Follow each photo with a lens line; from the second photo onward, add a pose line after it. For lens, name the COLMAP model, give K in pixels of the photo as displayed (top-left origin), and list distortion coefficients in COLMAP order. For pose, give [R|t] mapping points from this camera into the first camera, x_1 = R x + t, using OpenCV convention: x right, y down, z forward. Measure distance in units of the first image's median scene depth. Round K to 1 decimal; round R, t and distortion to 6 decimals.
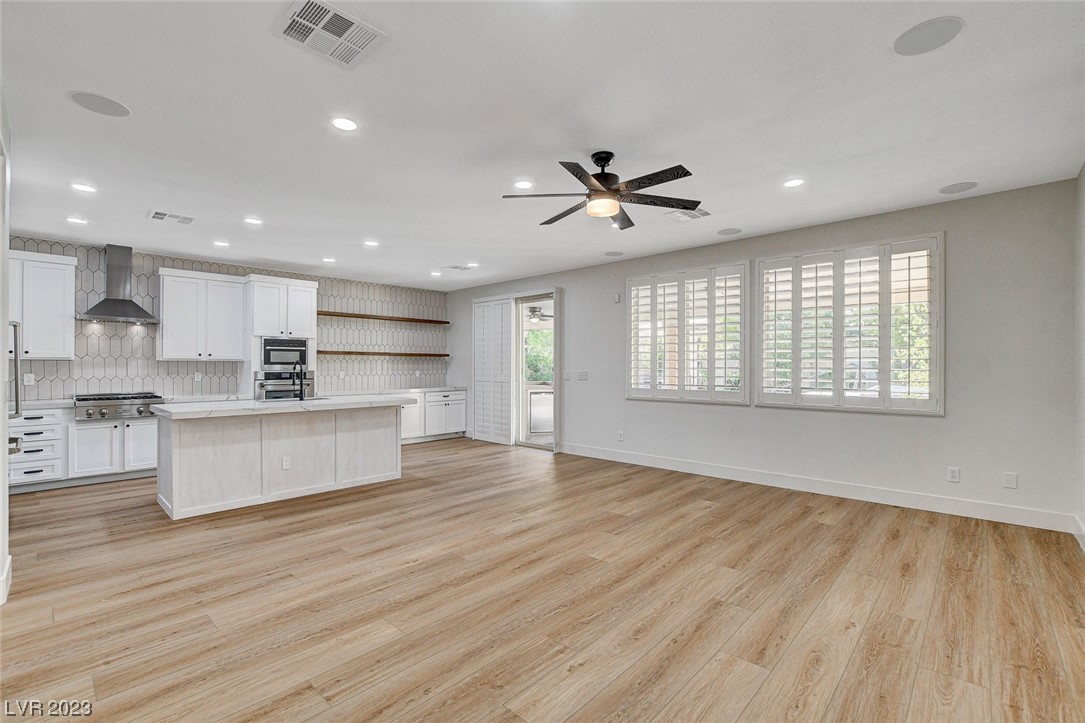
lens RADIAL K [[482.9, 0, 543.4], [0, 482.9, 366.8], [0, 0, 1]] dist [-0.017838, 0.003923]
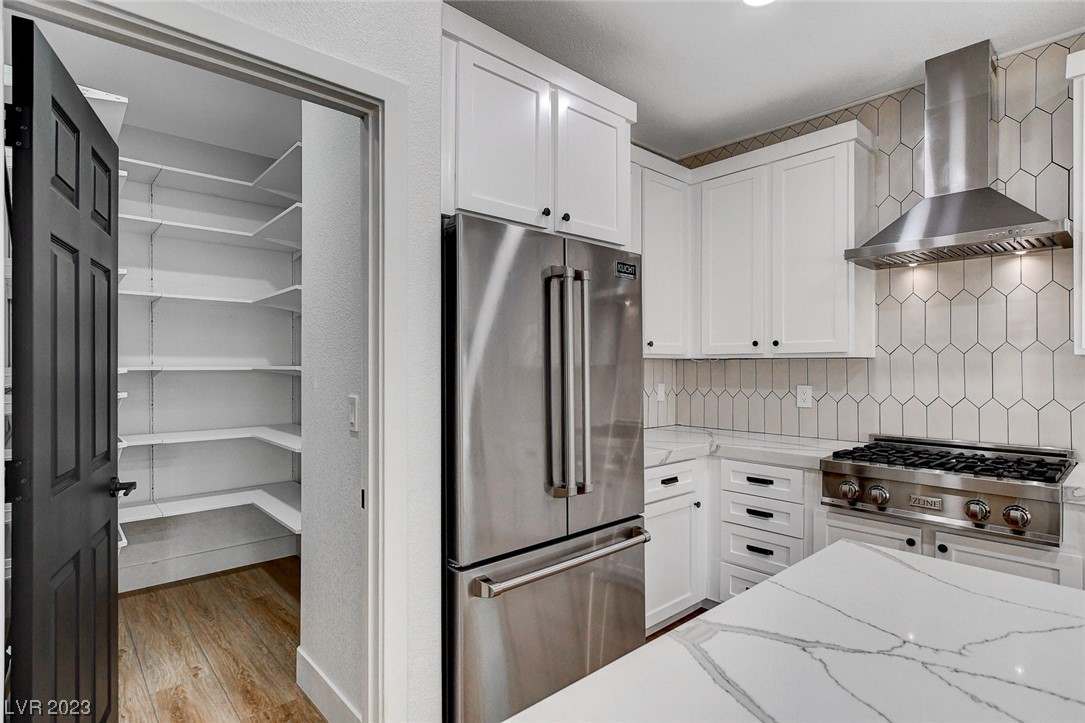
lens RADIAL K [[547.9, 0, 542.2], [0, 547.9, 364.6], [0, 0, 1]] dist [-0.000662, -0.000341]
pose [[-0.063149, -0.002501, -0.998001, -0.492188], [0.000290, 0.999997, -0.002524, -0.006816], [0.998004, -0.000449, -0.063148, 0.785757]]
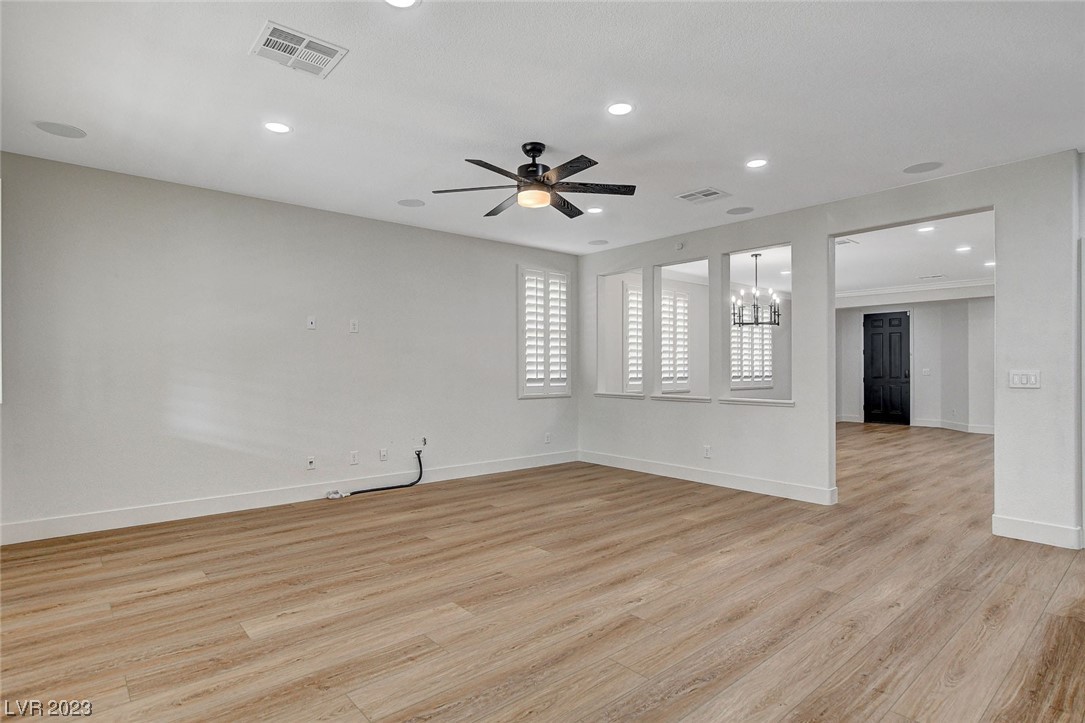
lens RADIAL K [[562.0, 0, 542.5], [0, 562.0, 361.5], [0, 0, 1]] dist [0.000631, -0.000121]
pose [[-0.994443, 0.000266, 0.105278, -0.010578], [-0.000887, 0.999940, -0.010906, 0.011158], [-0.105275, -0.010939, -0.994383, 1.398427]]
